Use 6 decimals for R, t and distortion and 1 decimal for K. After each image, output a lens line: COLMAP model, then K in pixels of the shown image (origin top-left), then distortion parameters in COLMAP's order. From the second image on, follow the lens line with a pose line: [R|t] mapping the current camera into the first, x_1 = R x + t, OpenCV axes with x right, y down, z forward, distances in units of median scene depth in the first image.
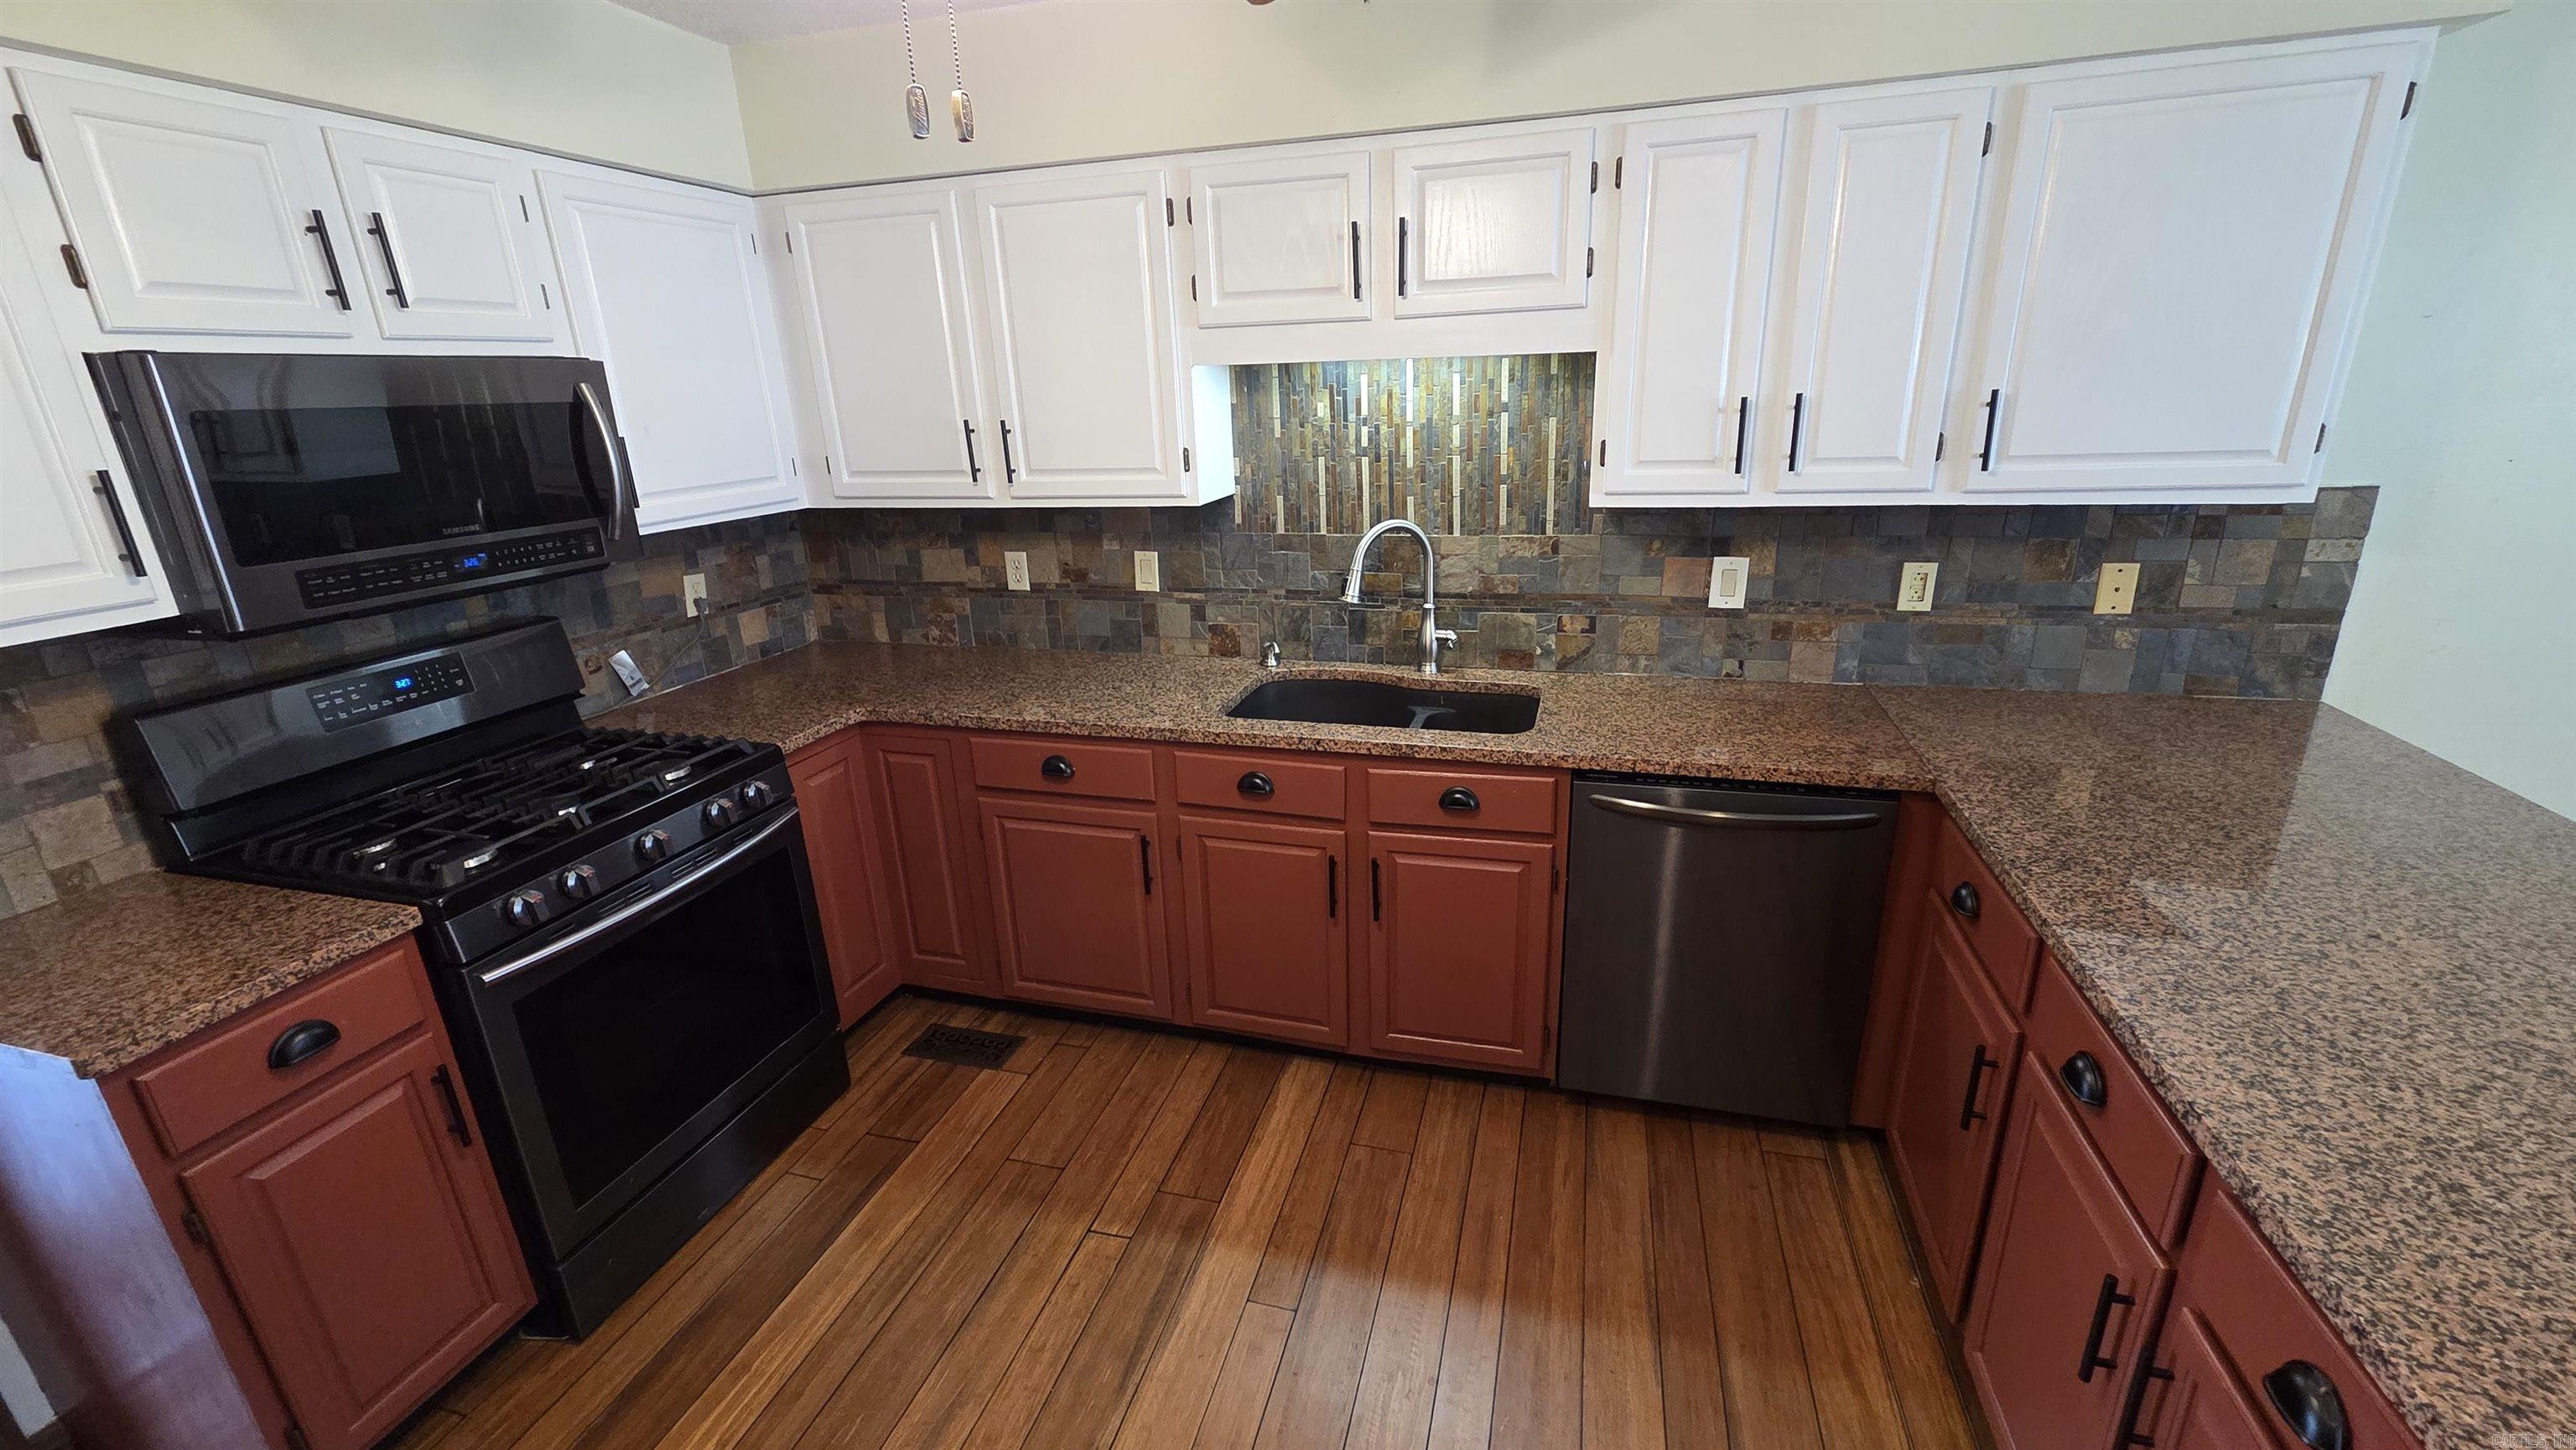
lens RADIAL K [[1049.4, 0, 1289.0], [0, 1049.4, 727.7], [0, 0, 1]] dist [0.002799, -0.000277]
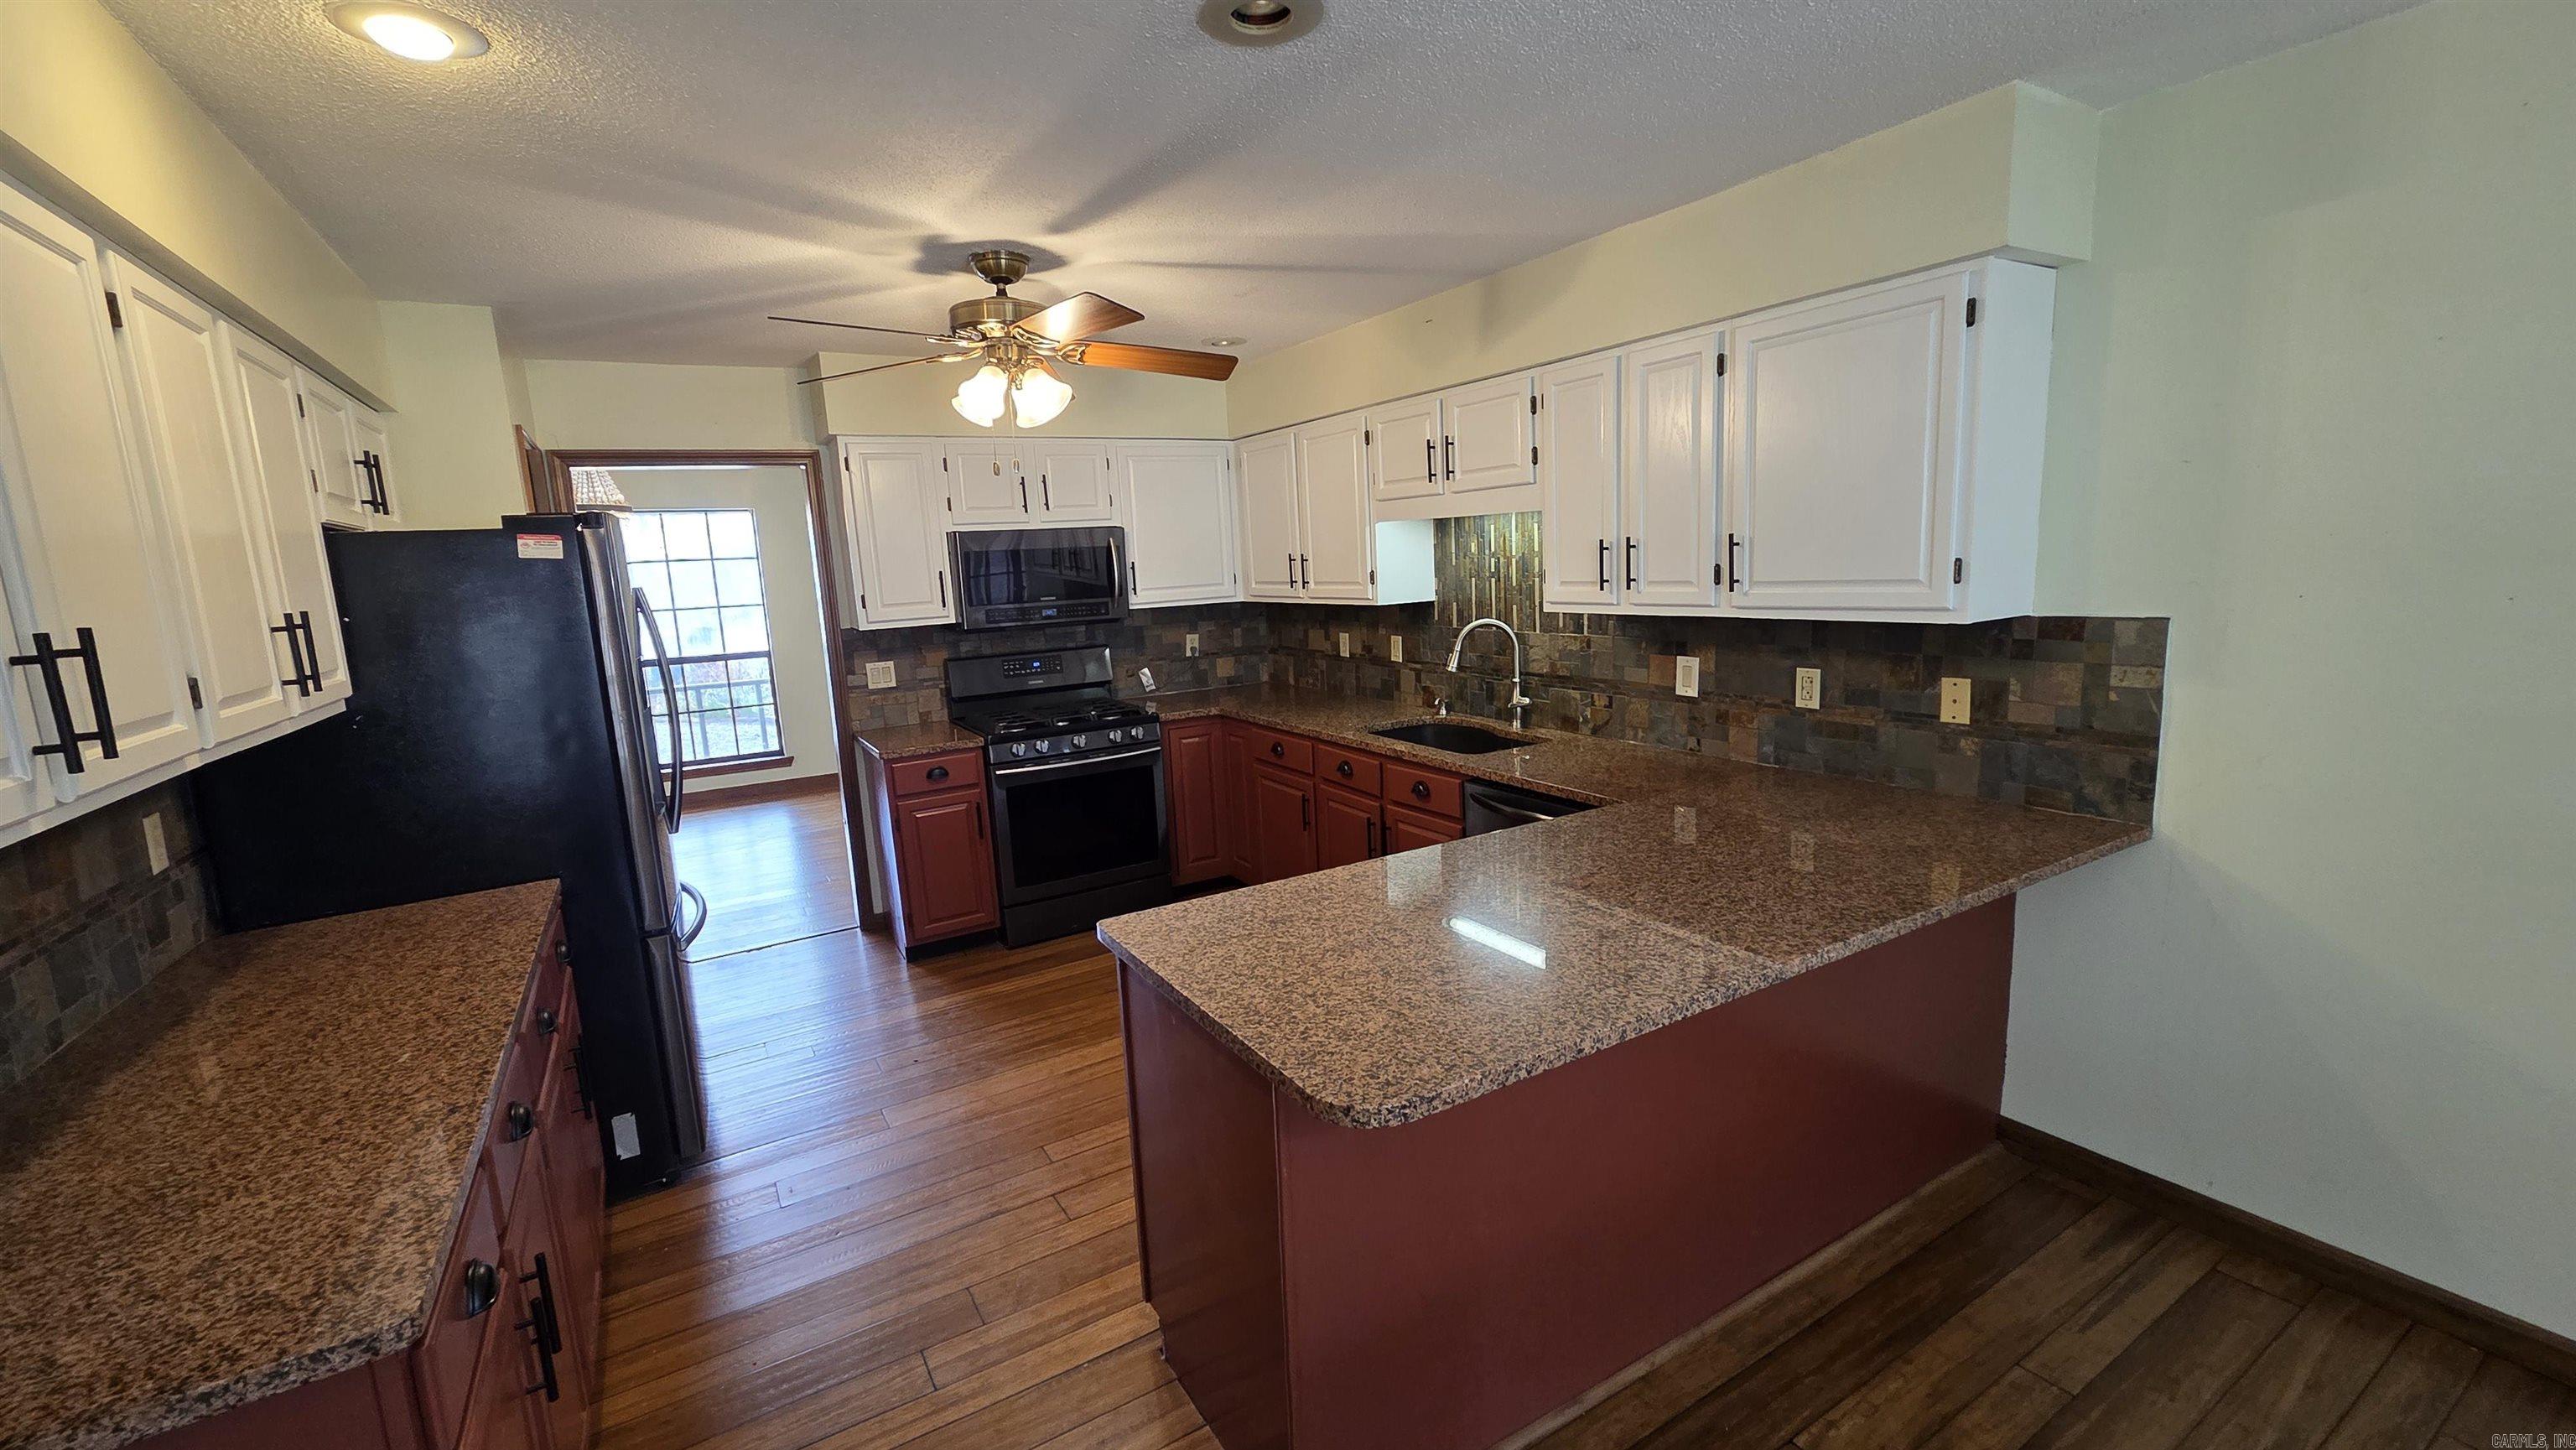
lens RADIAL K [[1049.4, 0, 1289.0], [0, 1049.4, 727.7], [0, 0, 1]] dist [0.002799, -0.000277]
pose [[0.731588, 0.112010, -0.672483, 0.934231], [-0.190697, 0.980657, -0.044118, 0.074874], [0.654533, 0.160516, 0.738797, -0.269064]]
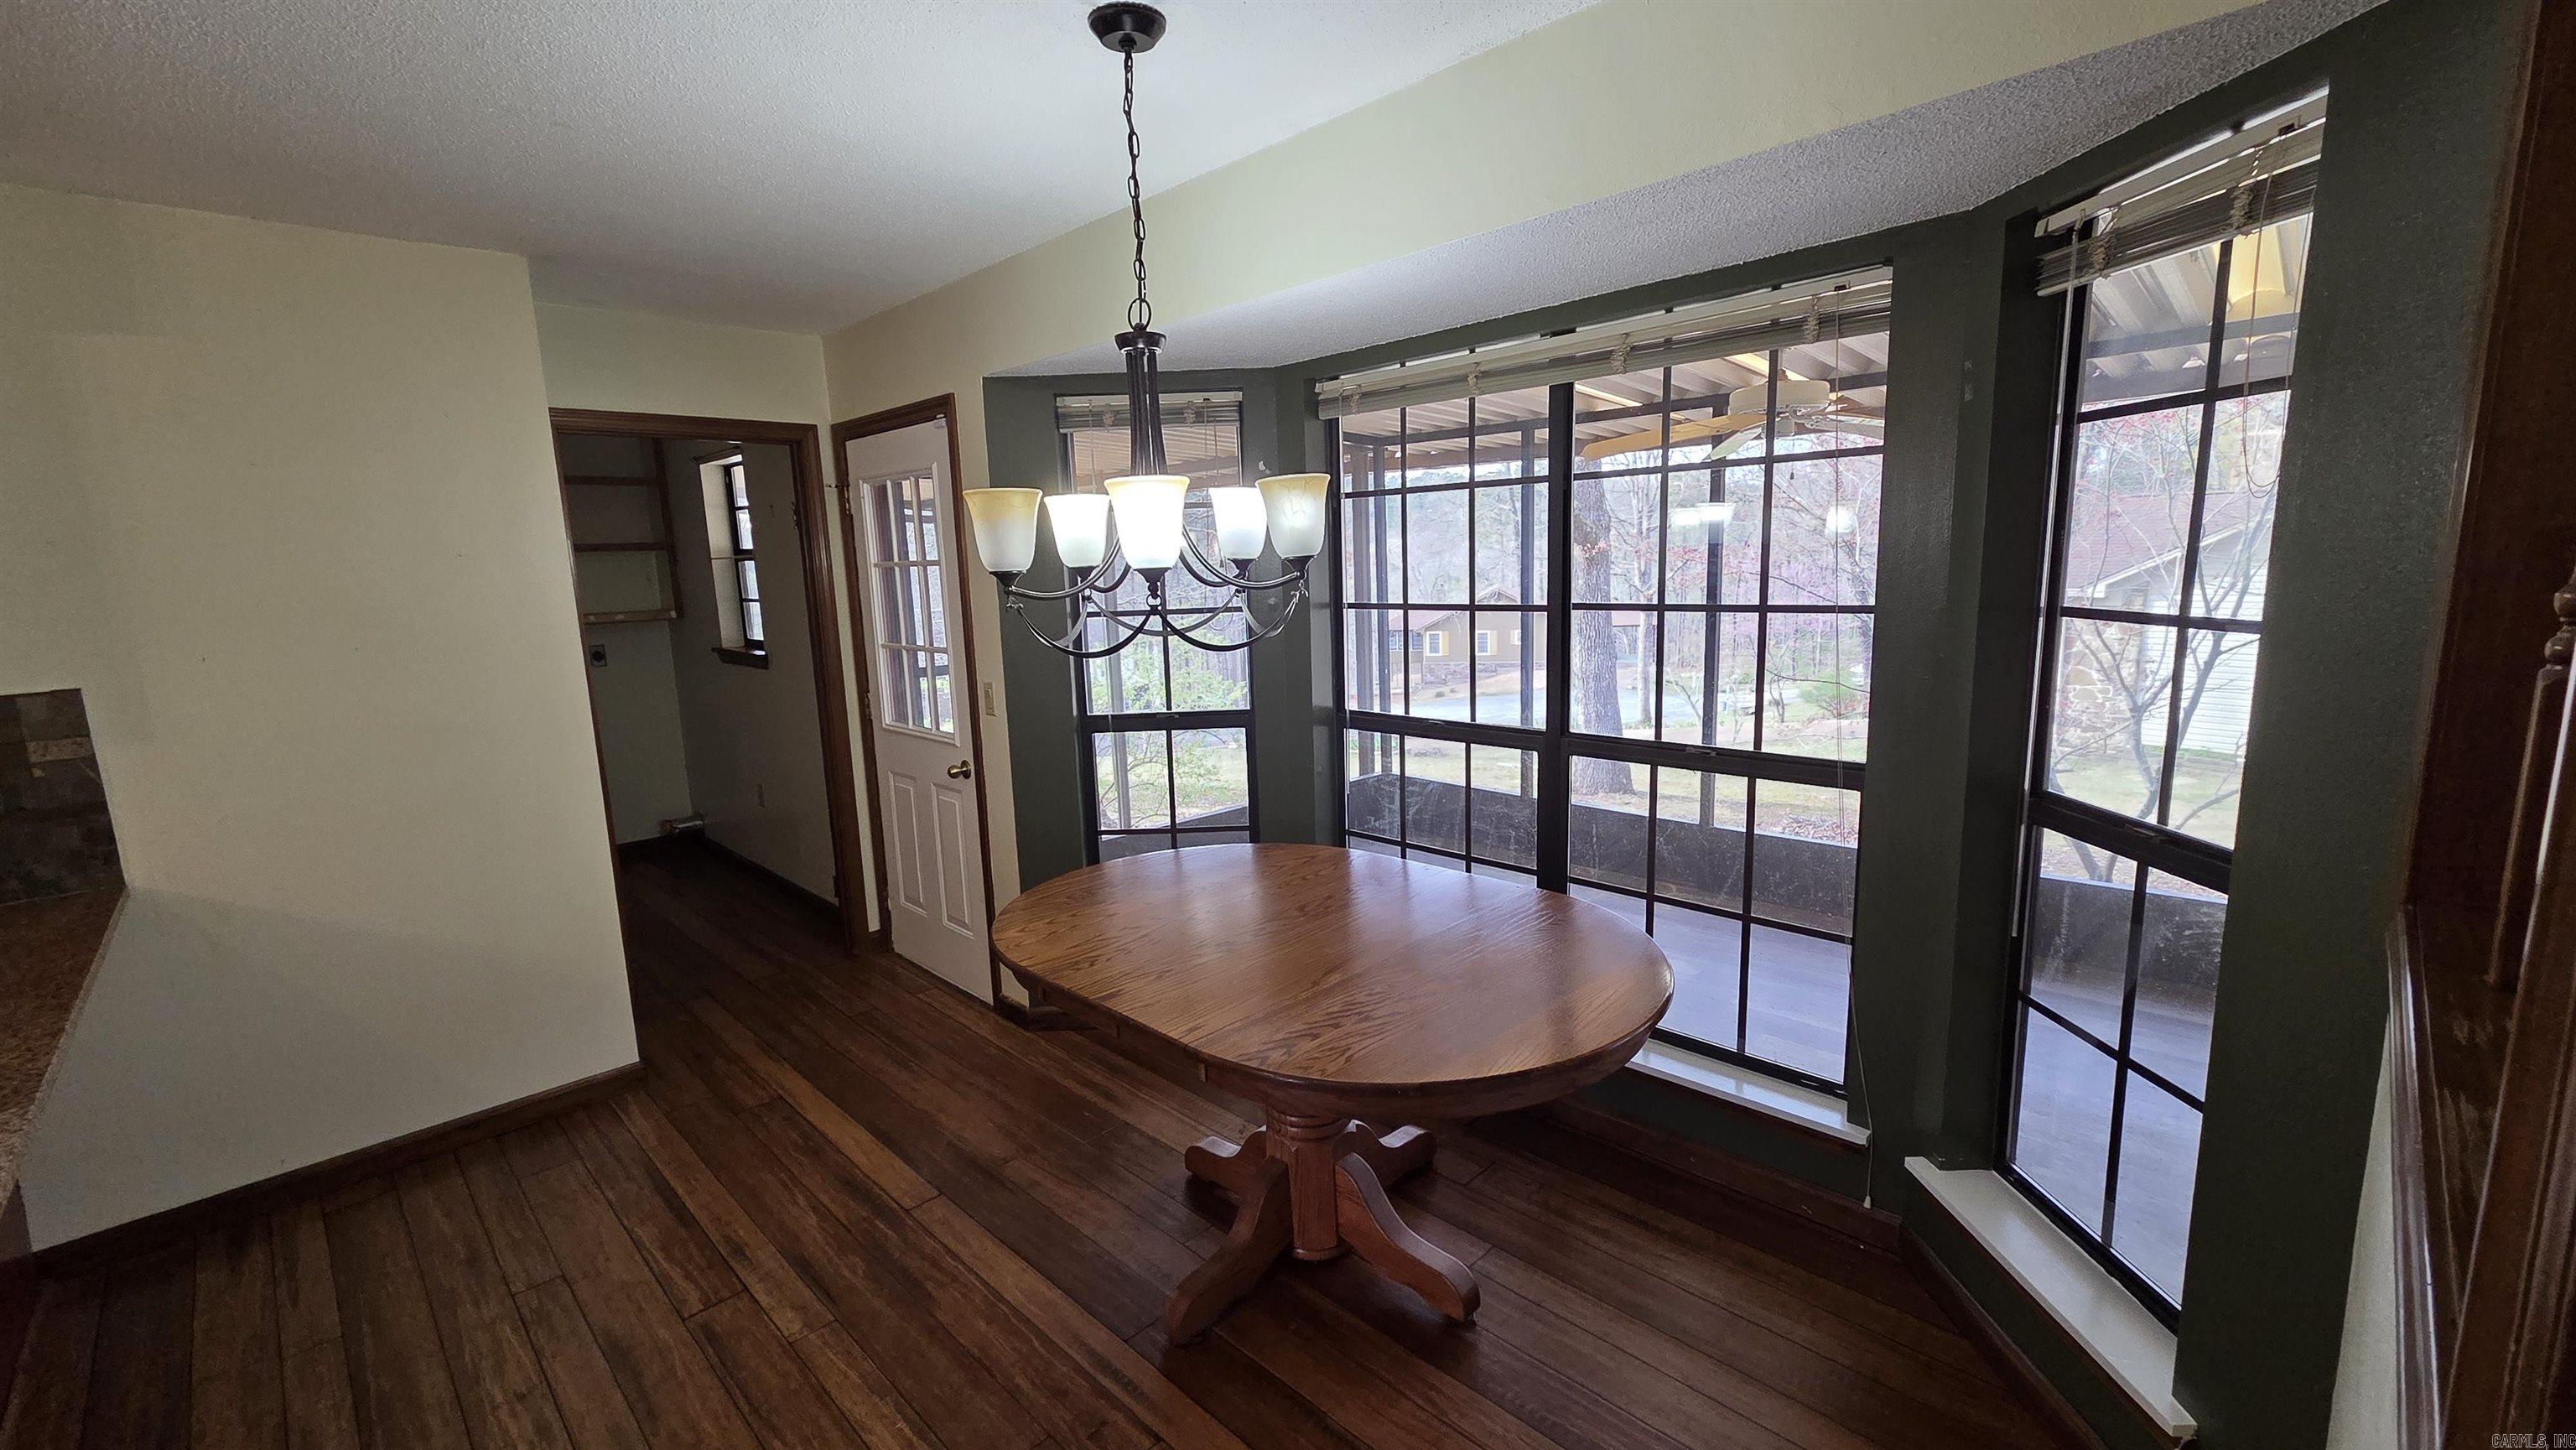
lens RADIAL K [[1052.2, 0, 1288.0], [0, 1052.2, 725.0], [0, 0, 1]] dist [0.000920, -0.000326]
pose [[0.495524, -0.124584, 0.859613, 0.599562], [0.286337, 0.957769, -0.026249, 0.164213], [-0.820041, 0.259145, 0.510271, -0.486114]]
